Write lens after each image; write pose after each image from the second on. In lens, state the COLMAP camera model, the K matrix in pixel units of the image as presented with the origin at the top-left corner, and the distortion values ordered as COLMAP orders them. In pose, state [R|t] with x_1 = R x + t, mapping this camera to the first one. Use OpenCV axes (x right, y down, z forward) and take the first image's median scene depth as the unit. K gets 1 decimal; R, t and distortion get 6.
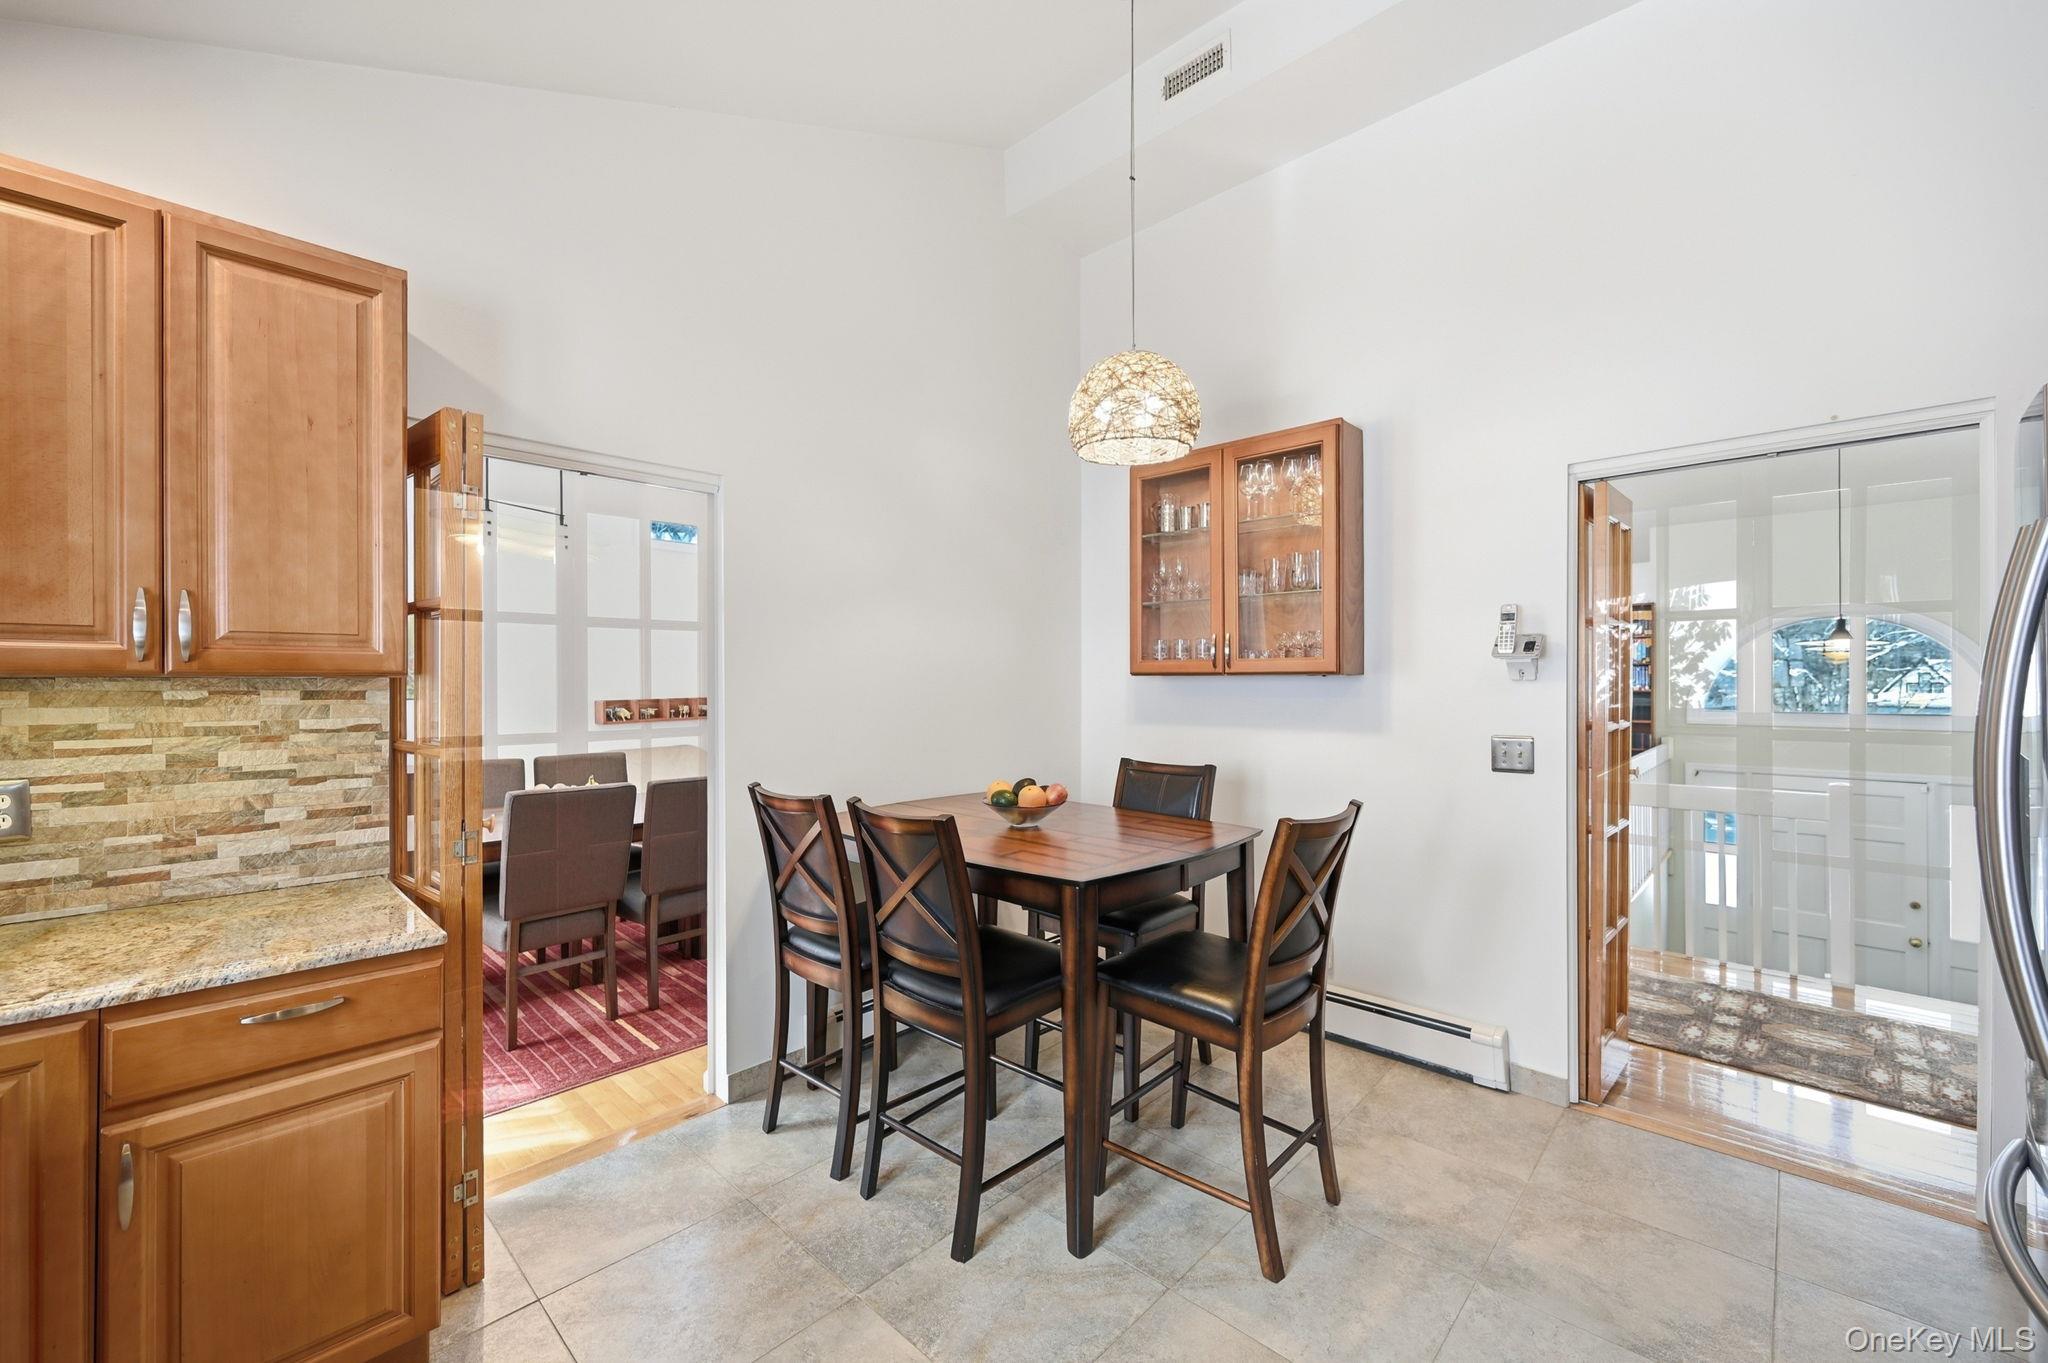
lens RADIAL K [[818.6, 0, 1026.0], [0, 818.6, 679.5], [0, 0, 1]] dist [-0.000303, 0.000031]
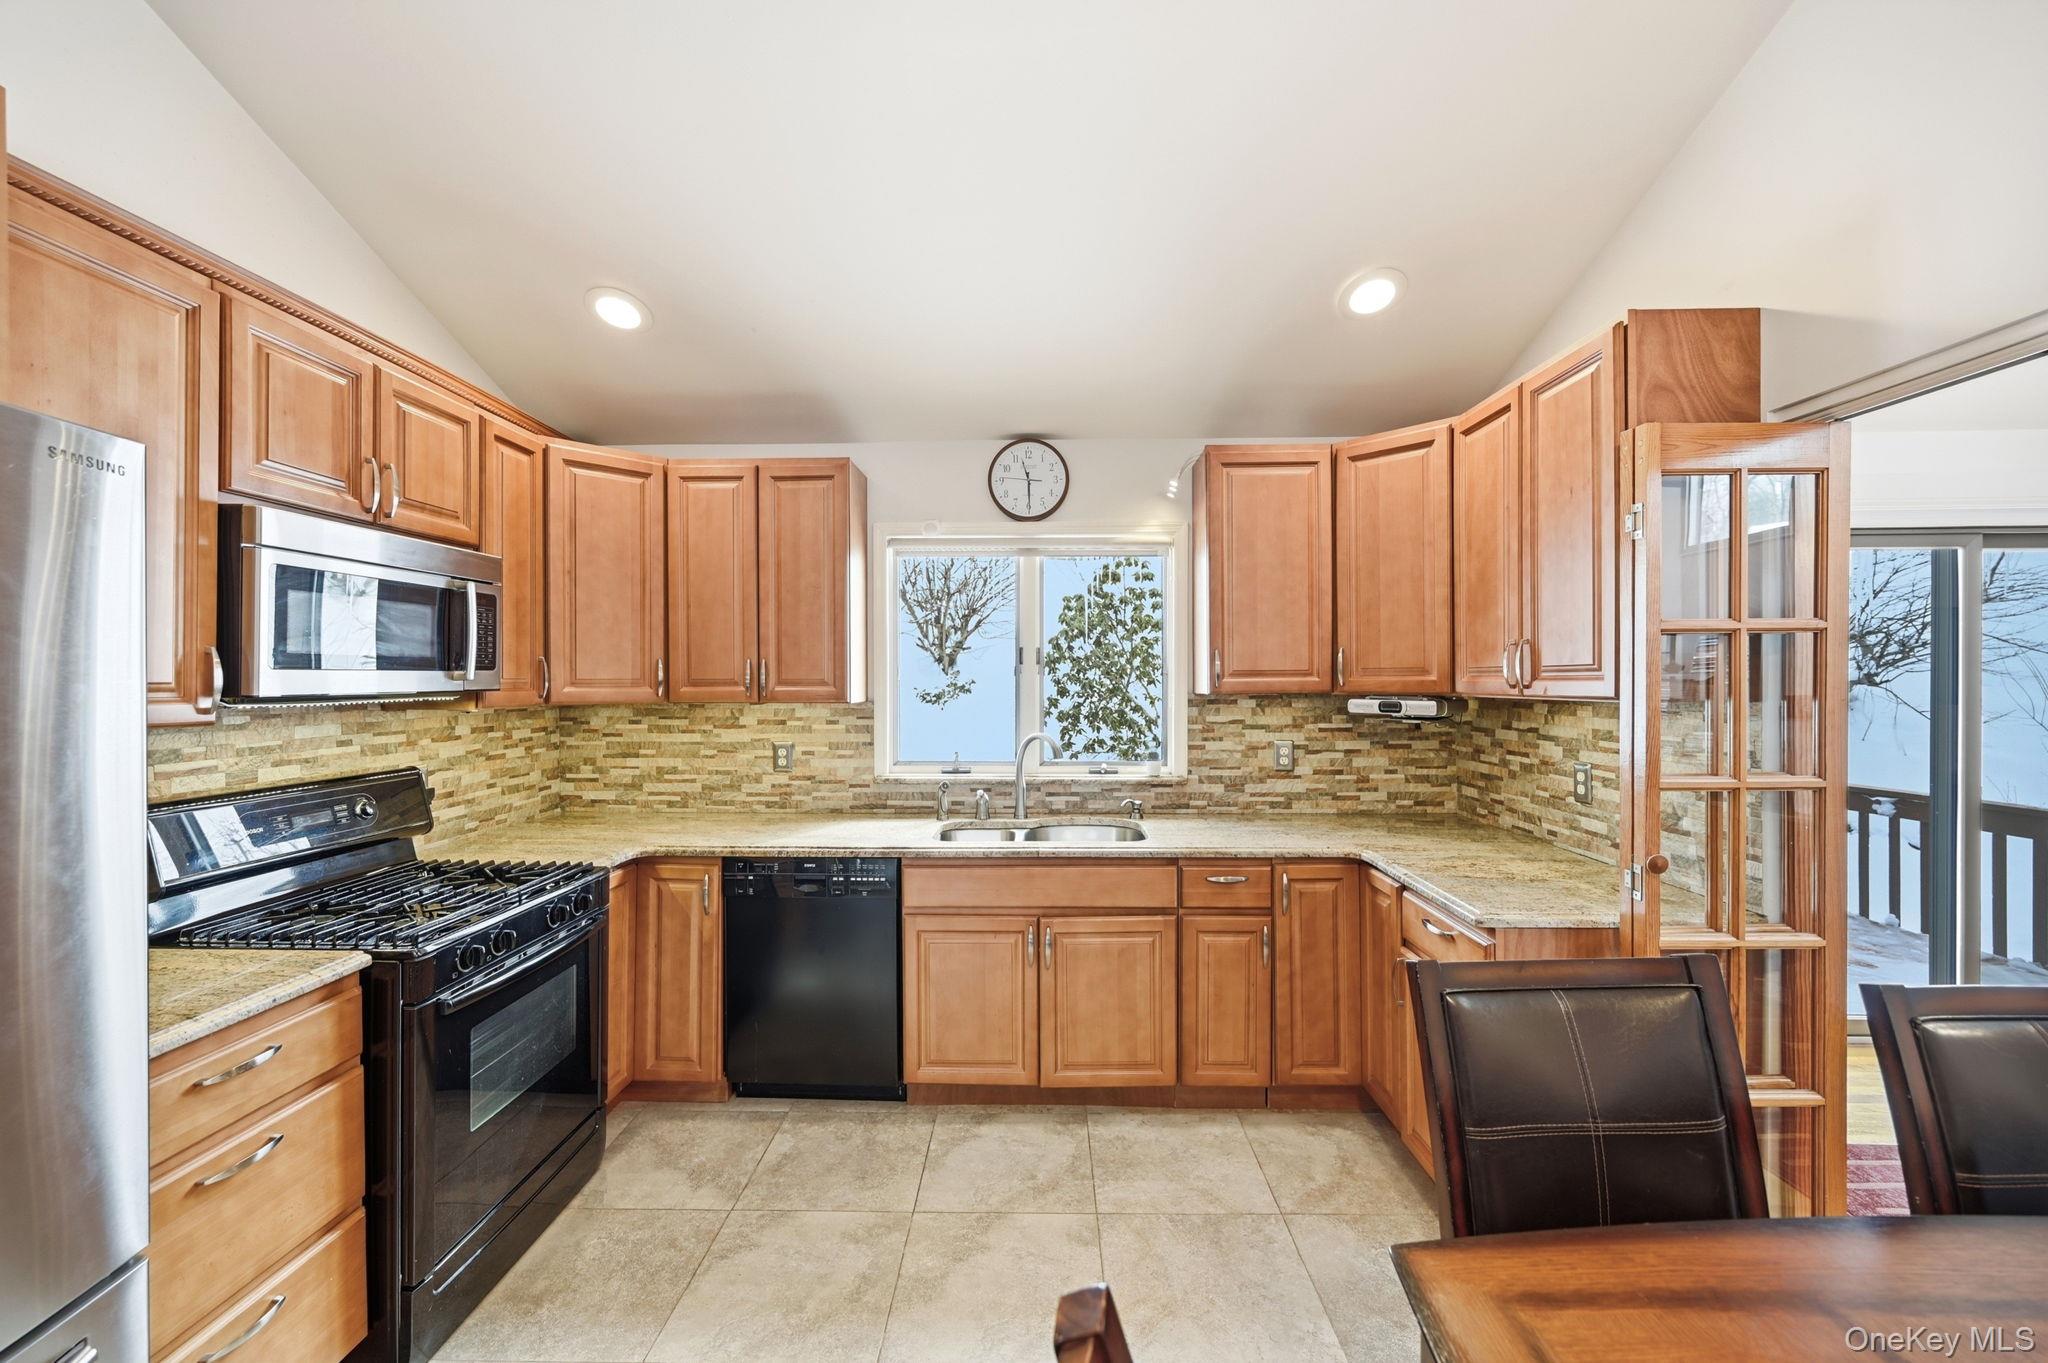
lens RADIAL K [[818.6, 0, 1026.0], [0, 818.6, 679.5], [0, 0, 1]] dist [-0.000303, 0.000031]
pose [[-0.738595, 0.004411, -0.674135, 0.541257], [0.004651, 0.999988, 0.001448, -0.039881], [0.674133, -0.002066, -0.738607, 1.336293]]
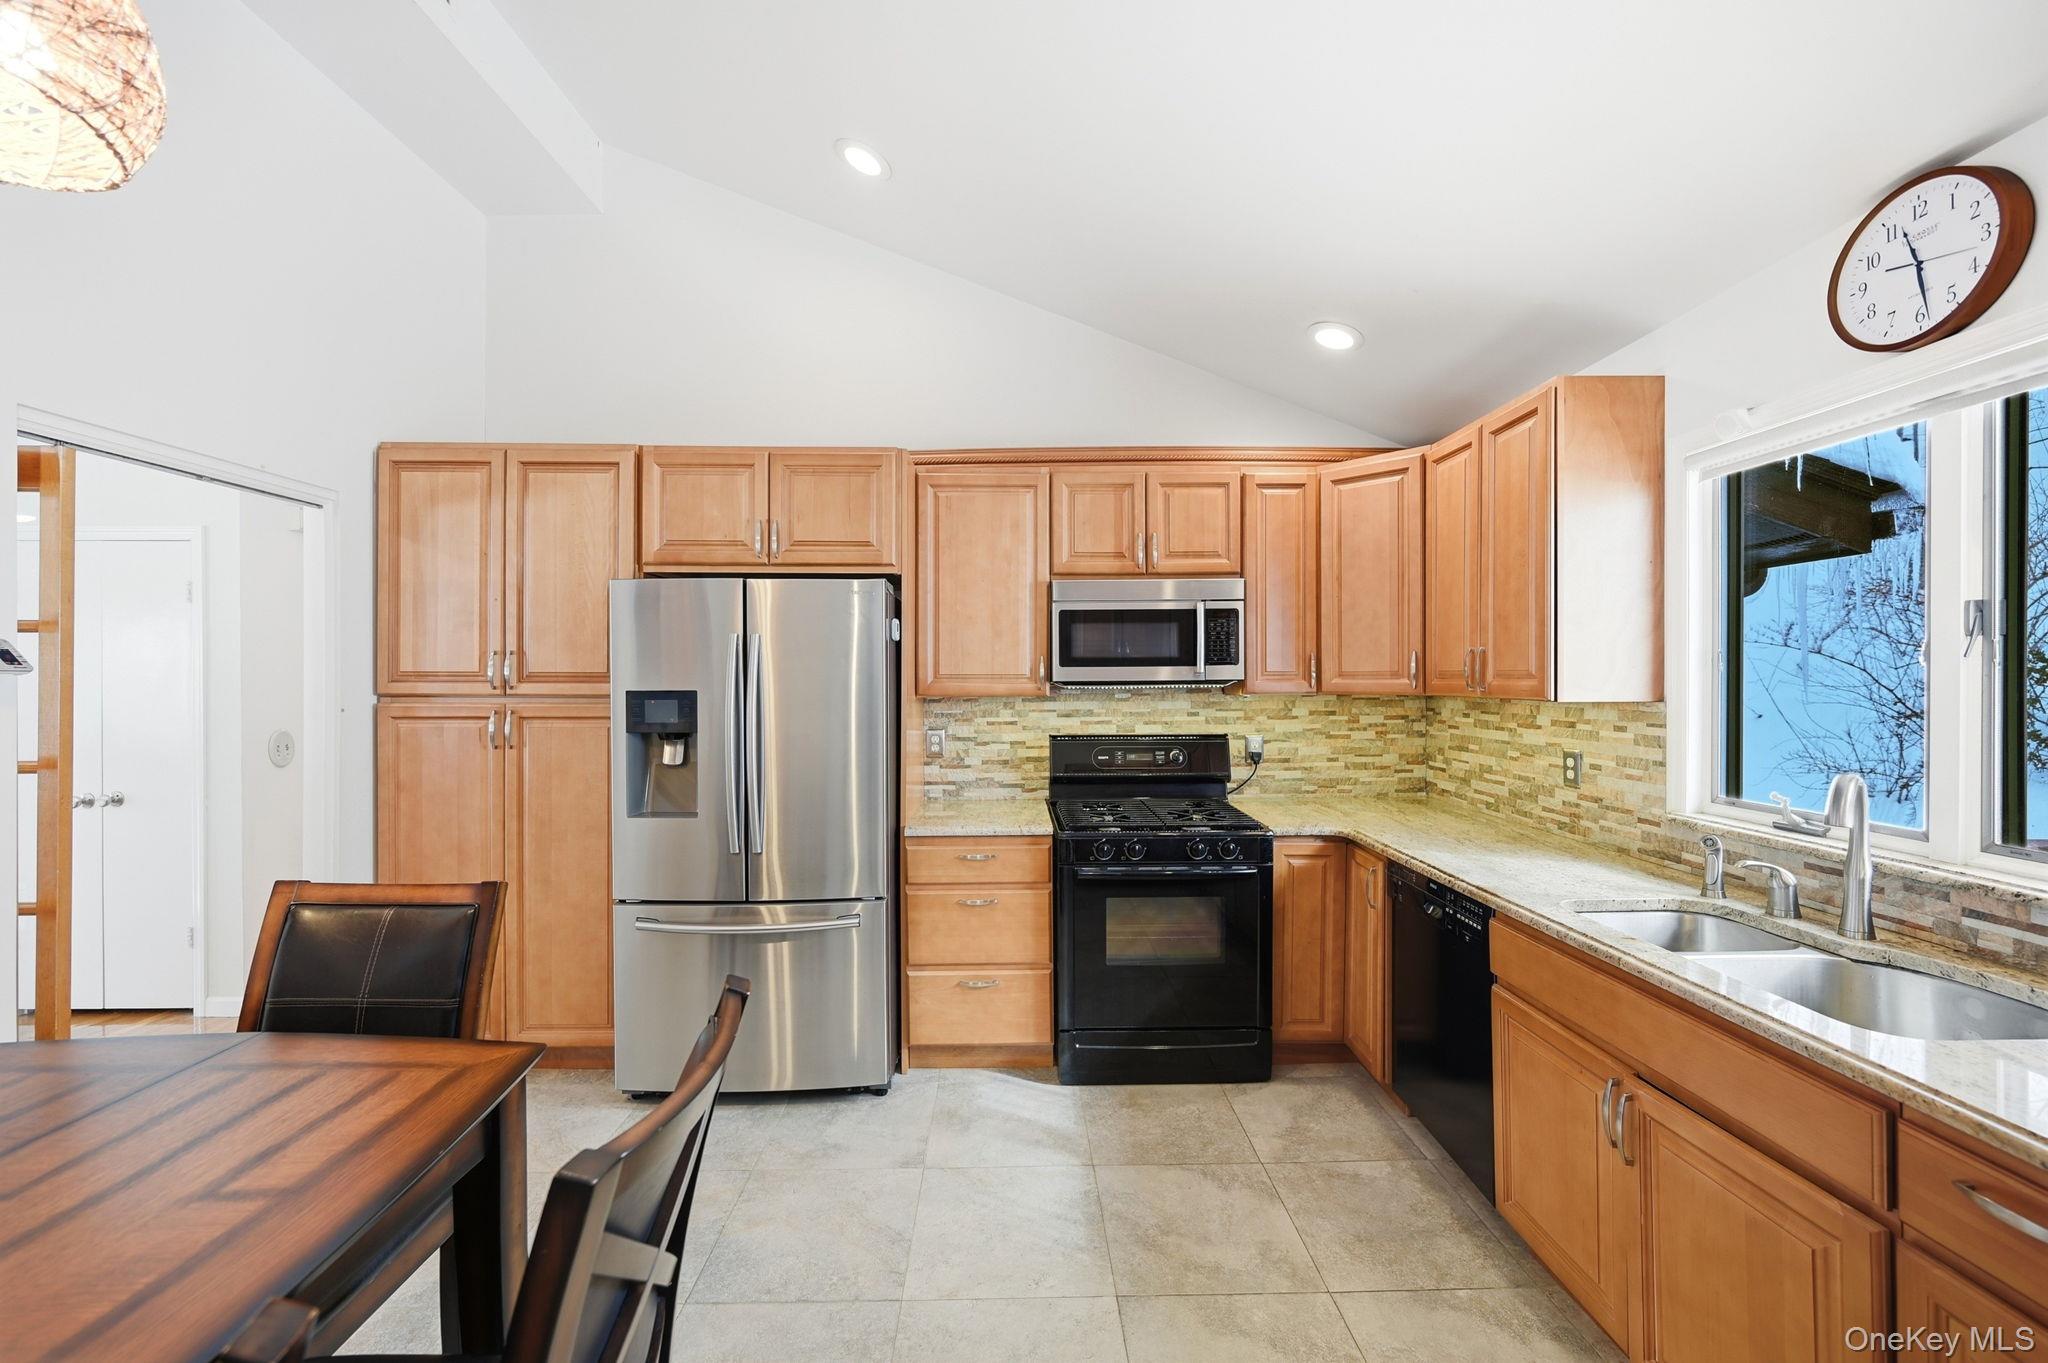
lens RADIAL K [[805.2, 0, 1019.0], [0, 805.2, 680.9], [0, 0, 1]] dist [-0.000938, 0.000047]
pose [[-0.697937, 0.000721, 0.716159, -0.698754], [0.003520, 0.999991, 0.002423, -0.028343], [-0.716150, 0.004212, -0.697933, 1.316231]]
